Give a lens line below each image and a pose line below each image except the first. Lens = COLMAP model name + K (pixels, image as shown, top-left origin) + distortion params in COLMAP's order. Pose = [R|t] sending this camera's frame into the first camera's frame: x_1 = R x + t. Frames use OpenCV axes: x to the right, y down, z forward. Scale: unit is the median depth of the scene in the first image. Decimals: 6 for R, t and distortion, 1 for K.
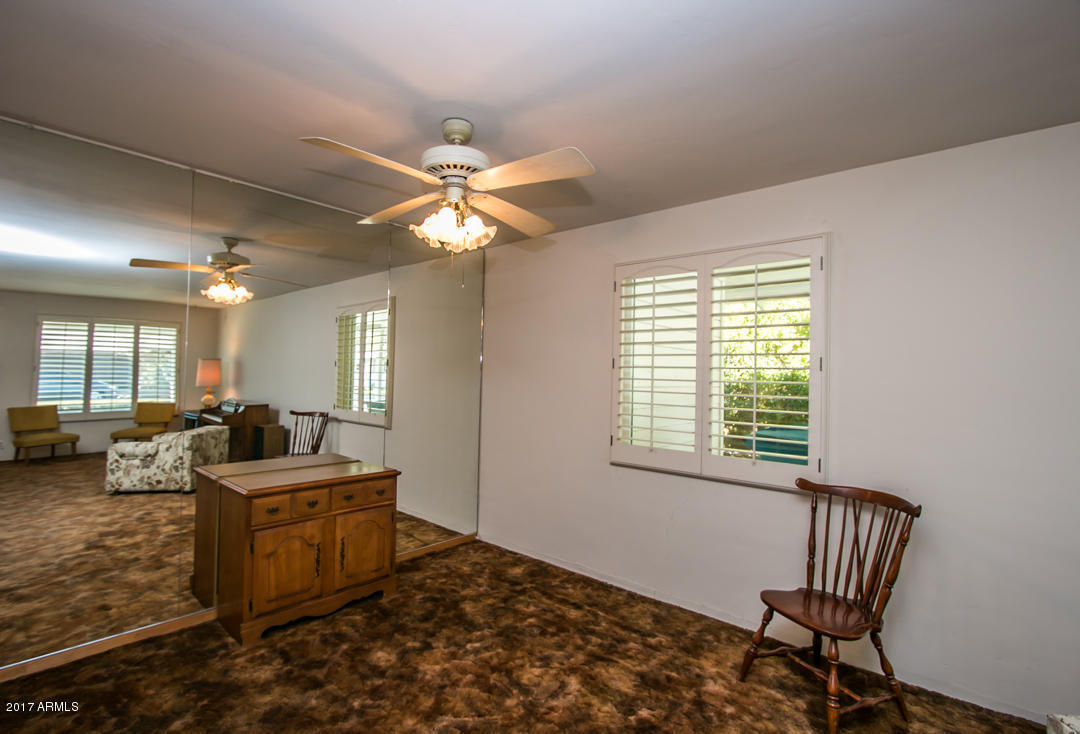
lens RADIAL K [[528.4, 0, 540.7], [0, 528.4, 351.3], [0, 0, 1]] dist [0.044147, 0.000076]
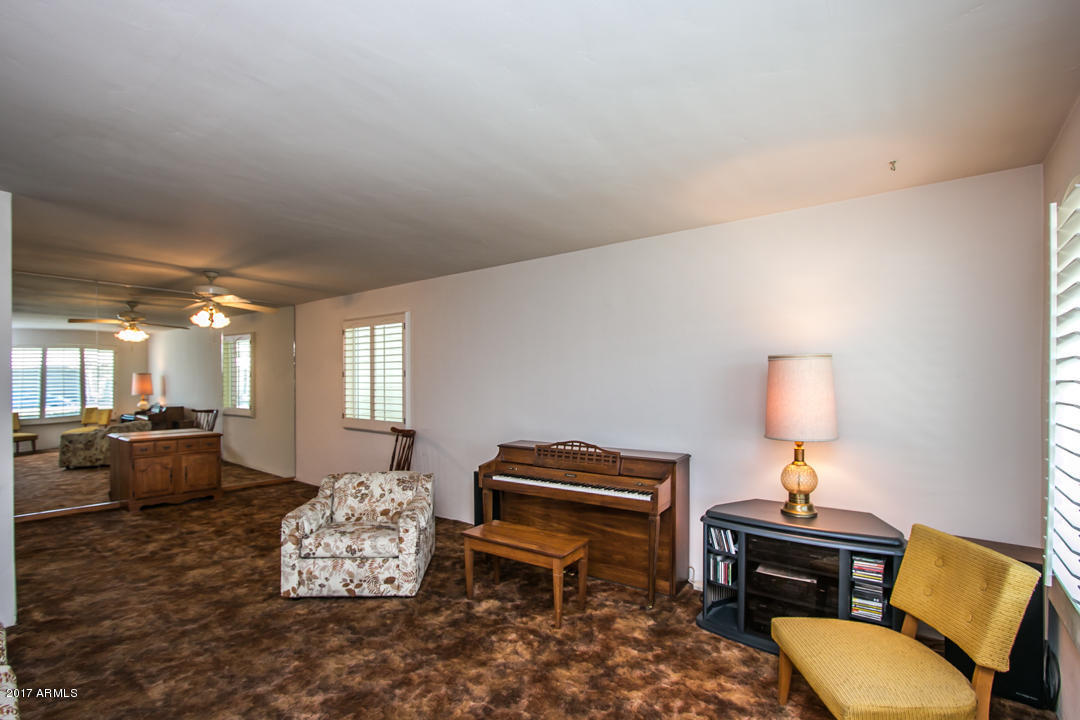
lens RADIAL K [[504.7, 0, 540.0], [0, 504.7, 360.0], [0, 0, 1]] dist [-0.000373, 0.000266]
pose [[0.995935, -0.011144, 0.089383, 0.558981], [0.010609, 0.999923, 0.006467, -0.028096], [-0.089449, -0.005492, 0.995976, -0.702999]]
